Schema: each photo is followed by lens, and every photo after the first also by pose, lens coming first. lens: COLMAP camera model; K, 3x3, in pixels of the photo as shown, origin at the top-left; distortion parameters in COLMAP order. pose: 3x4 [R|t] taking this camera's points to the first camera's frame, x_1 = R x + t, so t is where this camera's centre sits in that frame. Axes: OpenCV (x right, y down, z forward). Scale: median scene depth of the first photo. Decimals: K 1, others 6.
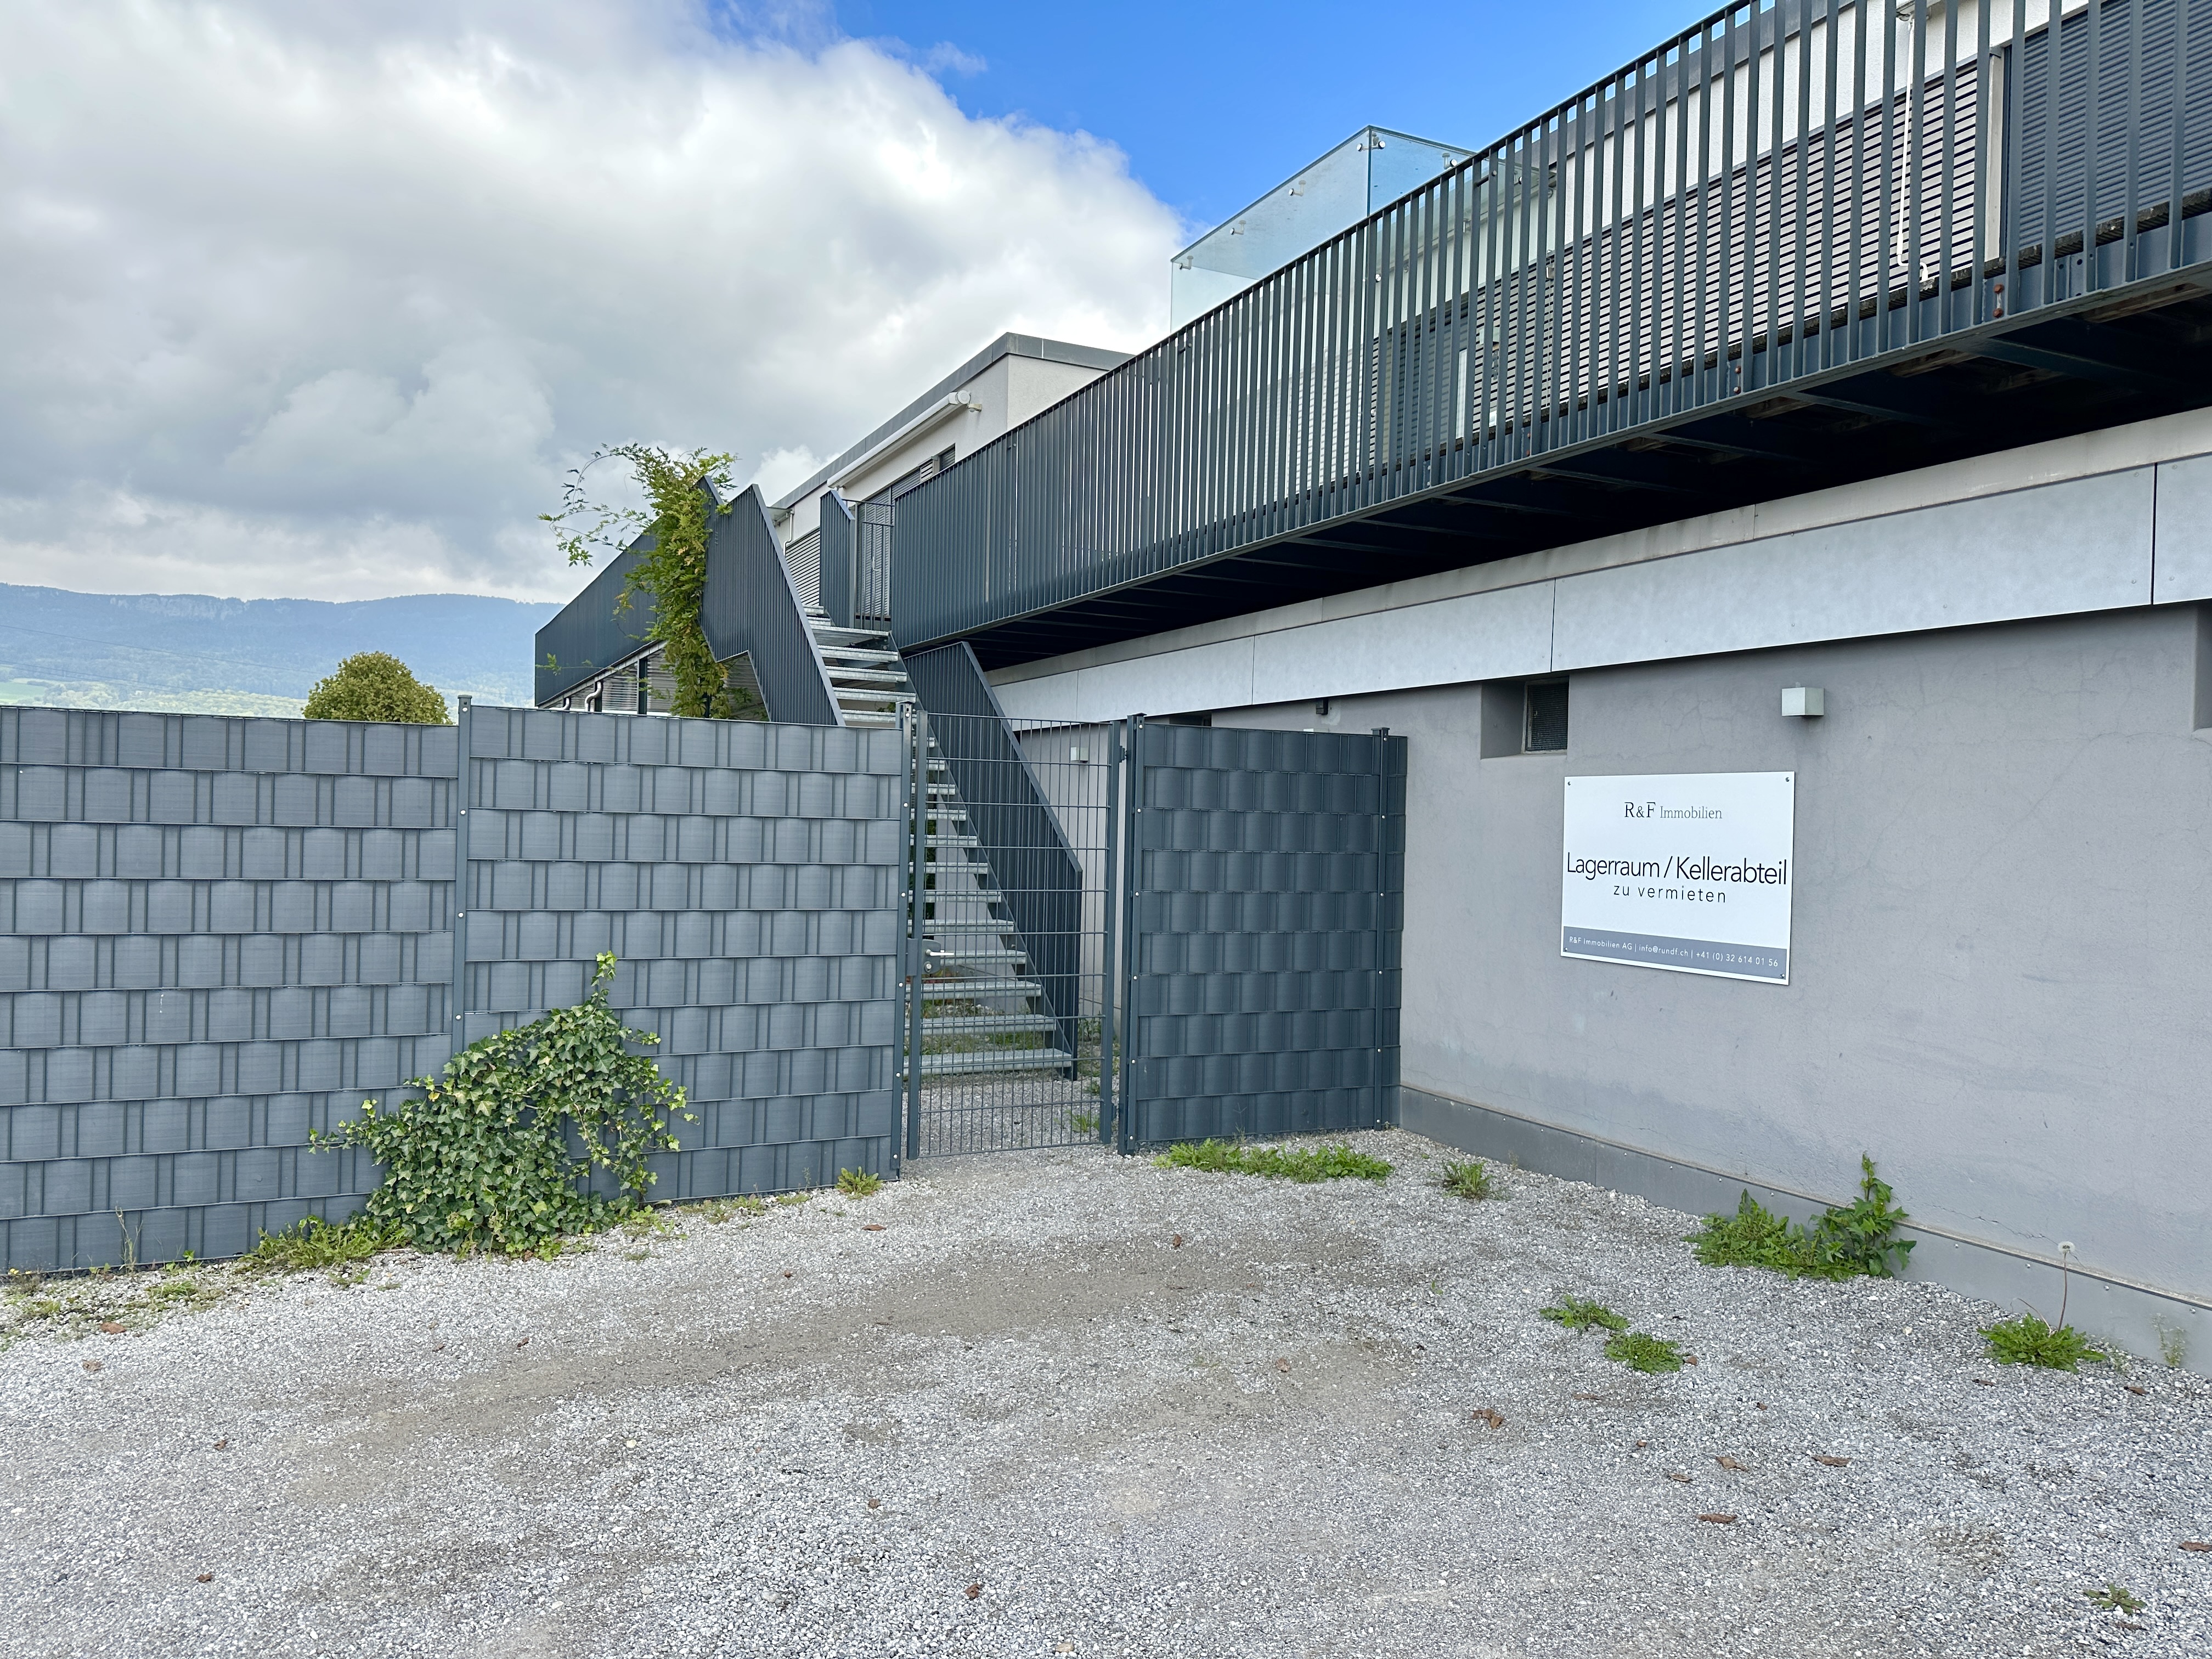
lens RADIAL K [[1550.7, 0, 1157.4], [0, 1550.7, 835.1], [0, 0, 1]] dist [0.114423, -0.227040]
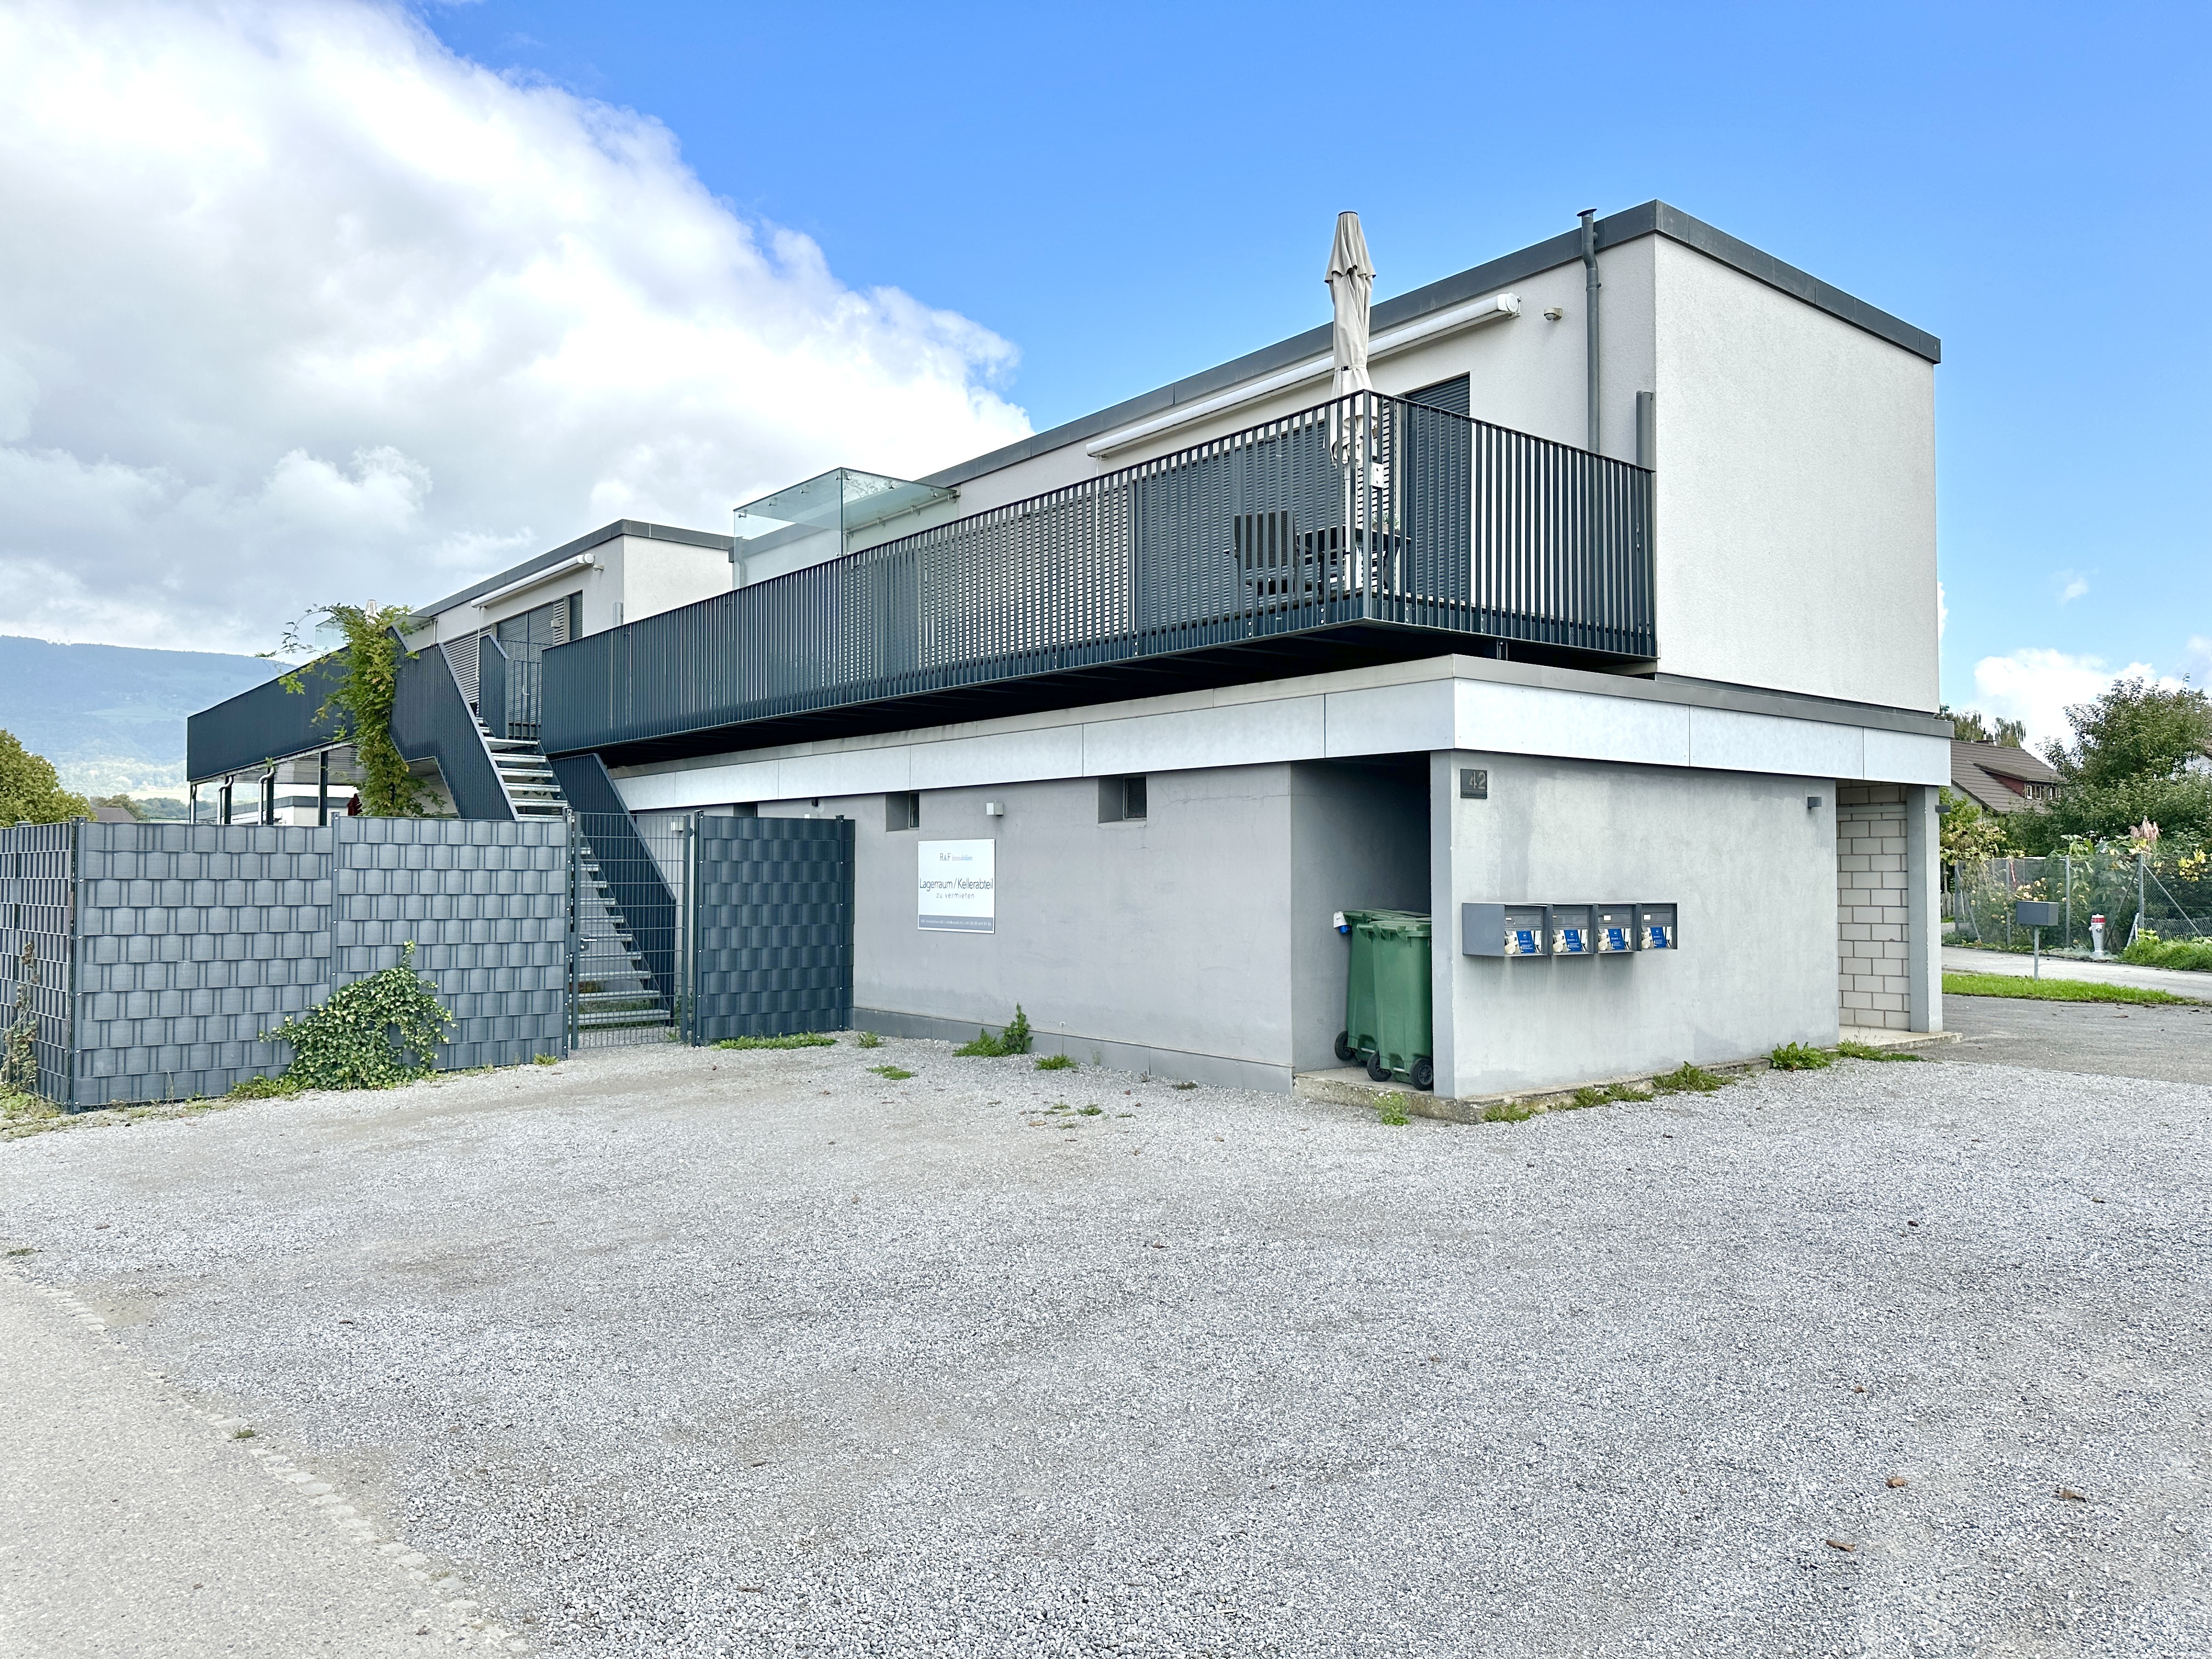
lens RADIAL K [[1550.7, 0, 1157.4], [0, 1550.7, 835.1], [0, 0, 1]] dist [0.114423, -0.227040]
pose [[0.973859, -0.016254, 0.226571, 0.106250], [0.023157, 0.999344, -0.027842, 0.018335], [-0.225970, 0.032360, 0.973597, -1.046337]]
